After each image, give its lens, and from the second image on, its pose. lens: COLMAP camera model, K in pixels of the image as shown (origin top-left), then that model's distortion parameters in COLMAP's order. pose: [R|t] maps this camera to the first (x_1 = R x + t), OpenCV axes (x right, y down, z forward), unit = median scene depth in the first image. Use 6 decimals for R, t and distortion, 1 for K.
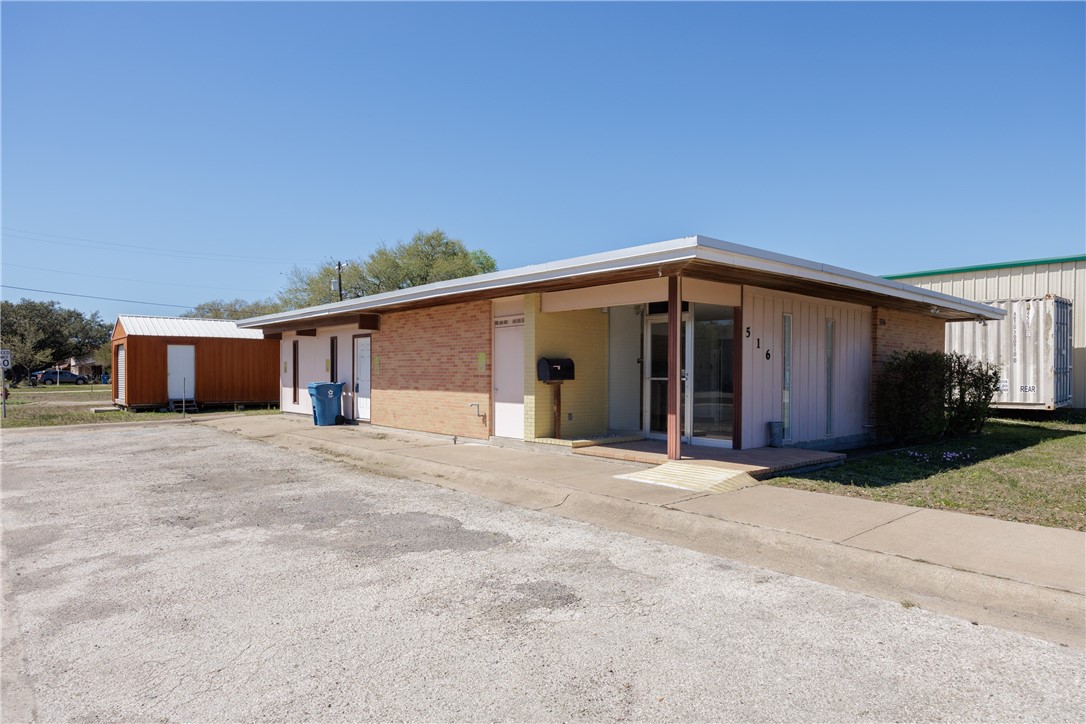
lens RADIAL K [[649.7, 0, 545.3], [0, 649.7, 379.8], [0, 0, 1]] dist [0.001711, 0.000523]
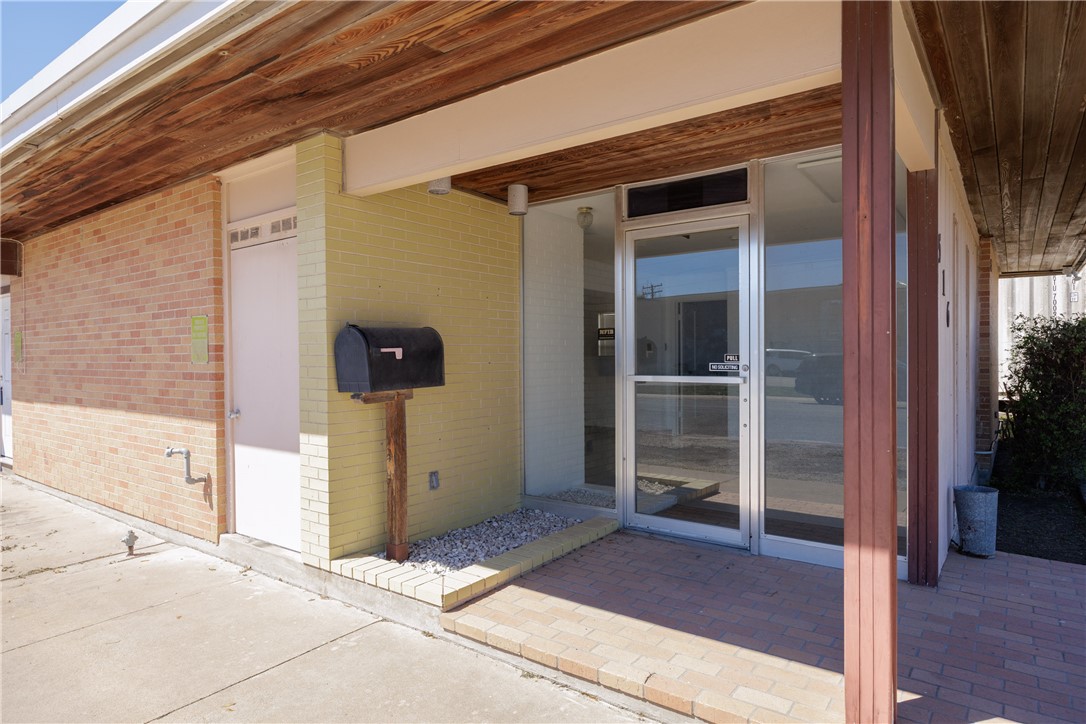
lens RADIAL K [[637.0, 0, 543.0], [0, 637.0, 362.0], [0, 0, 1]] dist [0.000225, -0.000111]
pose [[0.978148, -0.013646, 0.207462, 0.017797], [0.013336, 0.999907, 0.002893, -0.009839], [-0.207482, -0.000063, 0.978239, 0.452723]]
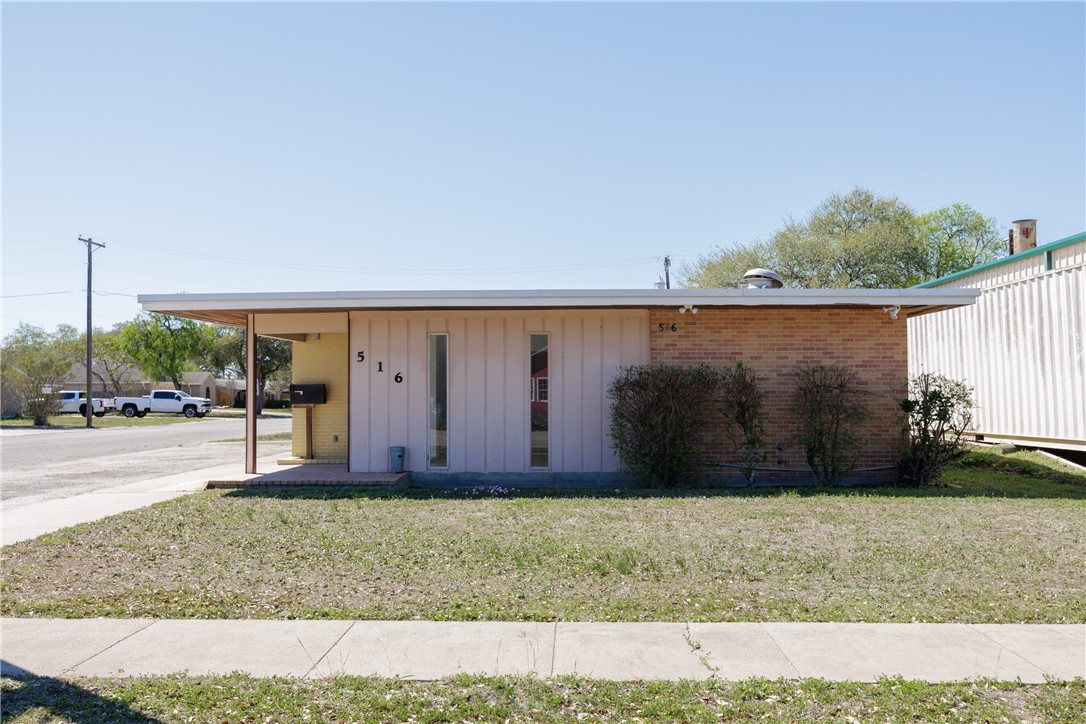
lens RADIAL K [[988.6, 0, 543.0], [0, 988.6, 362.0], [0, 0, 1]] dist [-0.003573, -0.000692]
pose [[0.732351, -0.030762, -0.680232, 1.017463], [0.000184, 0.998988, -0.044979, 0.003194], [0.680927, 0.032815, 0.731616, 0.038473]]
